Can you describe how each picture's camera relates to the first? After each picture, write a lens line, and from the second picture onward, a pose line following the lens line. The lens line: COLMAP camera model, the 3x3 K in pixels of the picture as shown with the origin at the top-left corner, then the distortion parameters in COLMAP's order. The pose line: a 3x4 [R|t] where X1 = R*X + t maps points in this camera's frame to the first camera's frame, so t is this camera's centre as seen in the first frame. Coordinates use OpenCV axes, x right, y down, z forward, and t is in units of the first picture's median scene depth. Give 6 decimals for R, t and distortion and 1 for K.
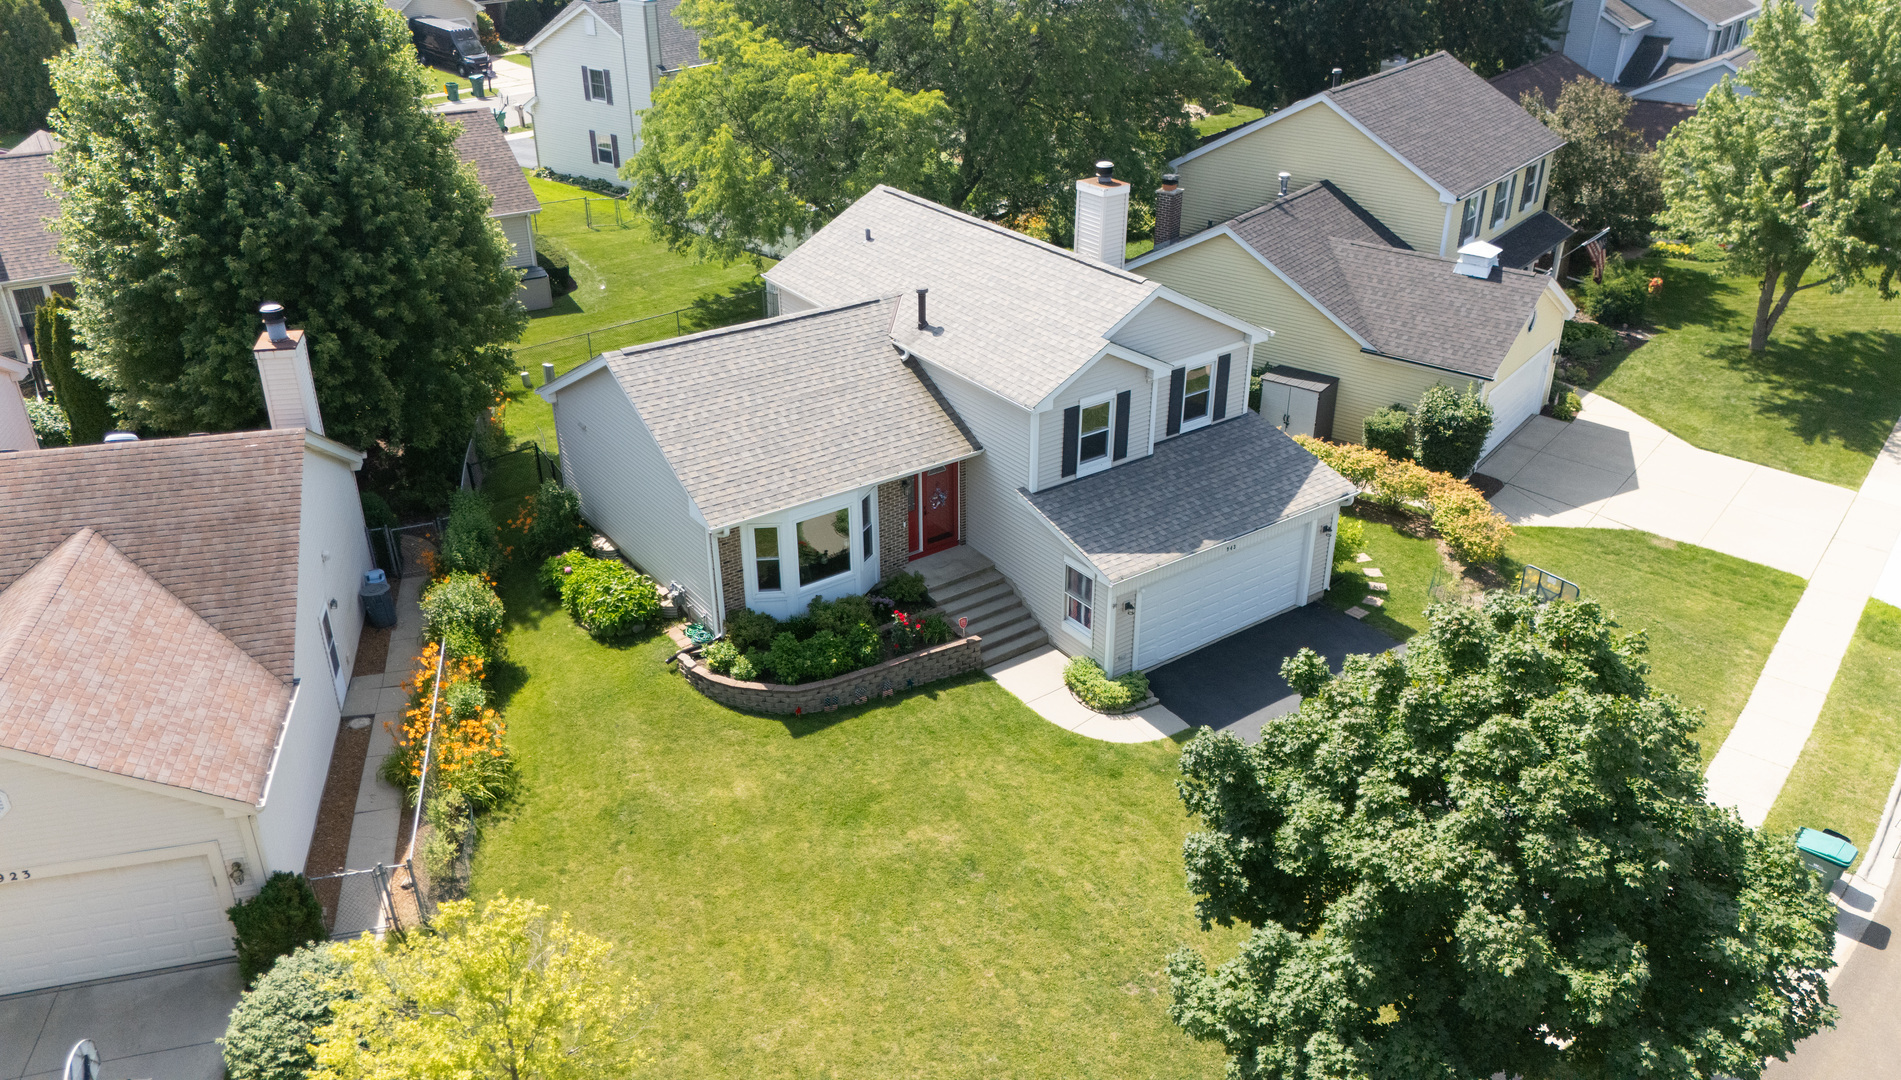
lens RADIAL K [[1412.4, 0, 967.6], [0, 1412.4, 535.5], [0, 0, 1]] dist [0.026670, -0.002678]
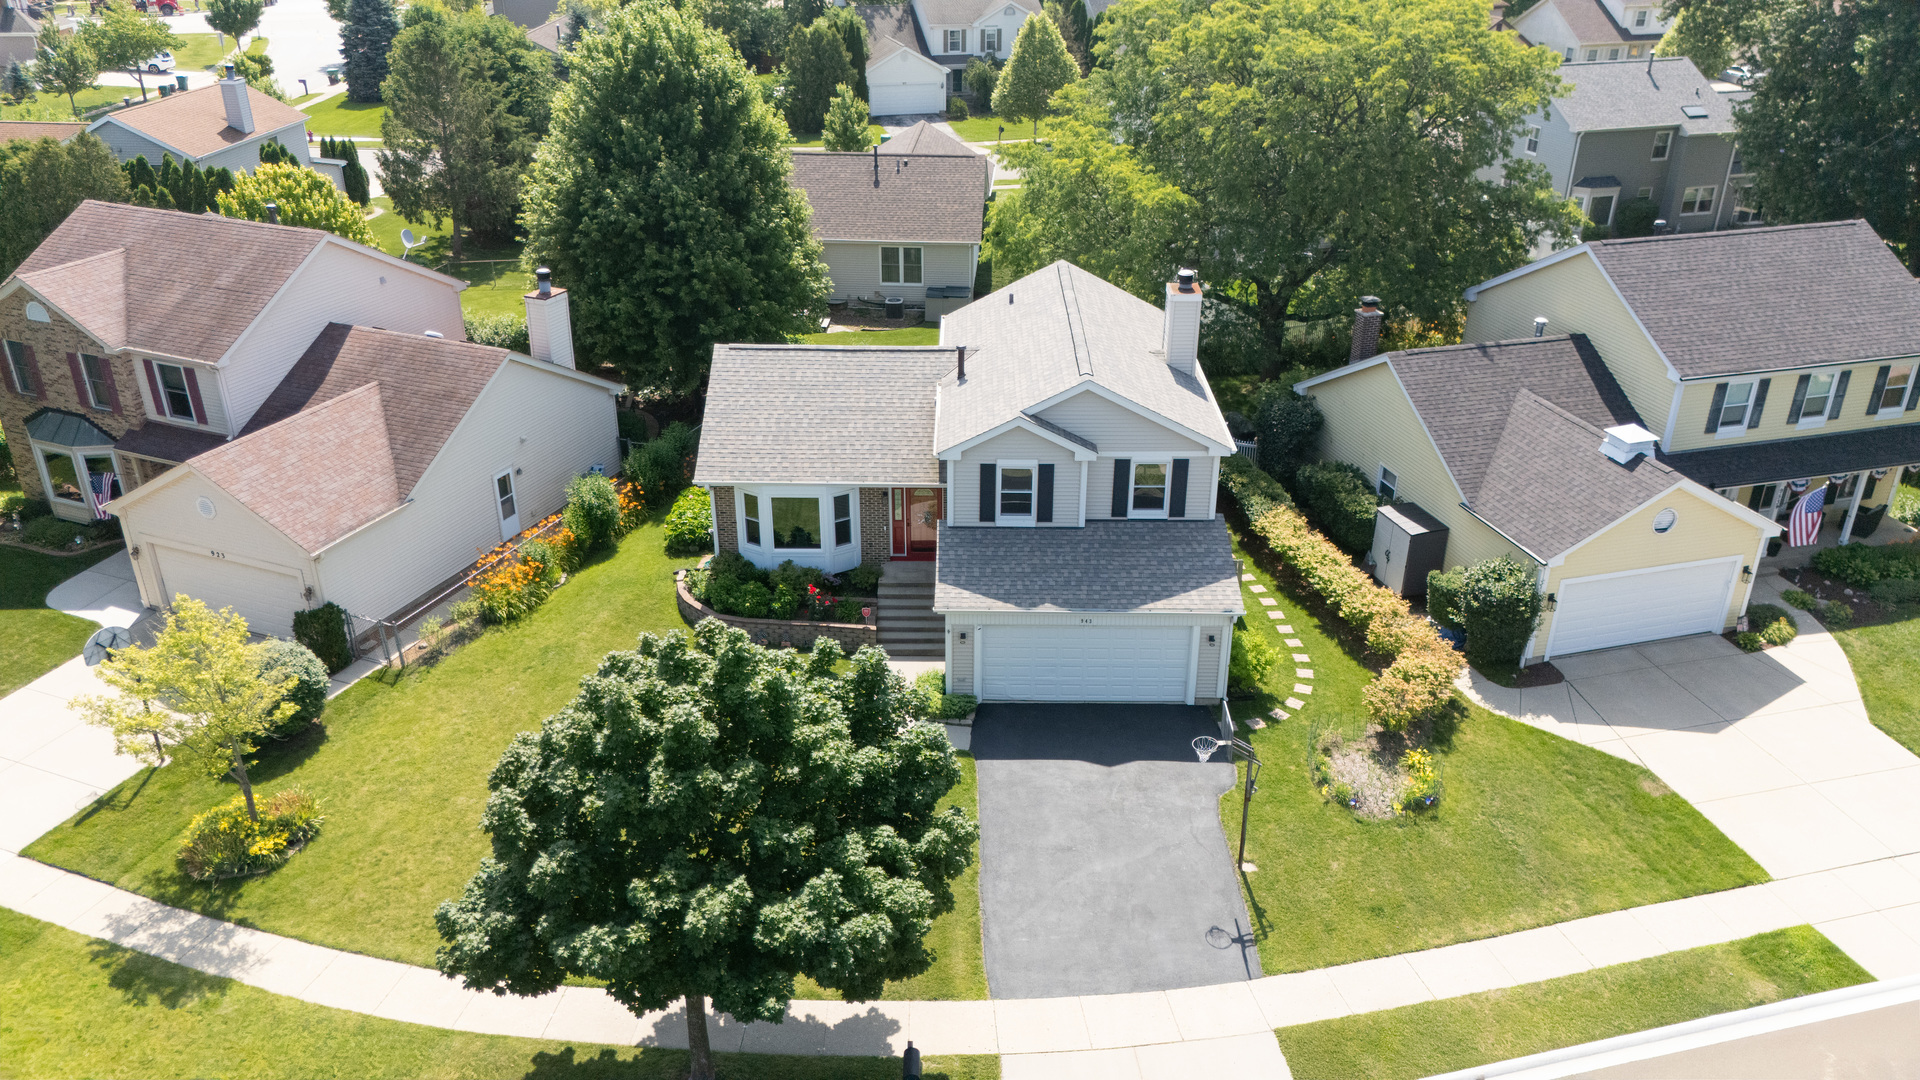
lens RADIAL K [[1437.3, 0, 963.0], [0, 1437.3, 533.8], [0, 0, 1]] dist [0.053885, -0.039064]
pose [[0.805548, 0.260175, -0.532355, 0.674816], [-0.276448, 0.959690, 0.050710, -0.085445], [0.524089, 0.106319, 0.845001, -0.015902]]
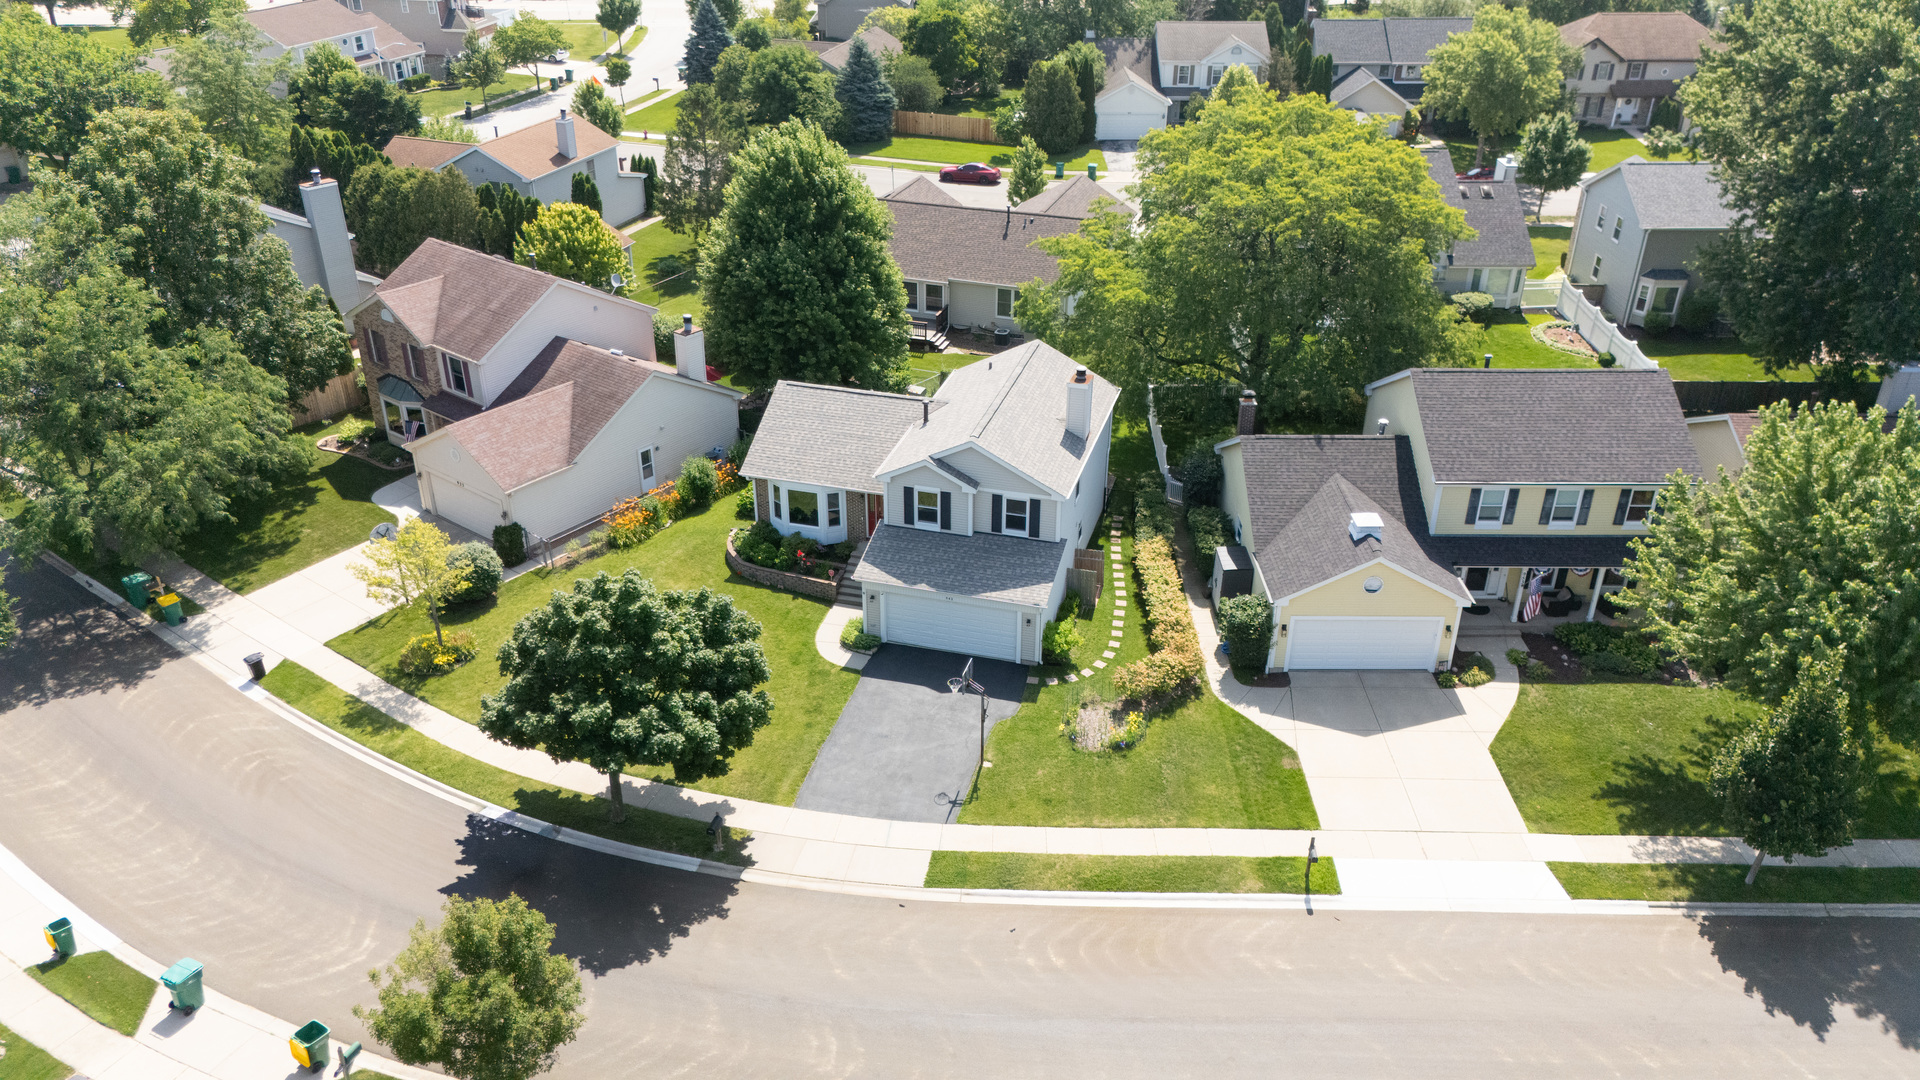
lens RADIAL K [[1437.3, 0, 963.2], [0, 1437.3, 536.7], [0, 0, 1]] dist [0.053885, -0.039064]
pose [[0.620450, 0.375695, -0.688400, 1.320587], [-0.368083, 0.914601, 0.167393, -0.344759], [0.692500, 0.149530, 0.705751, -0.212546]]
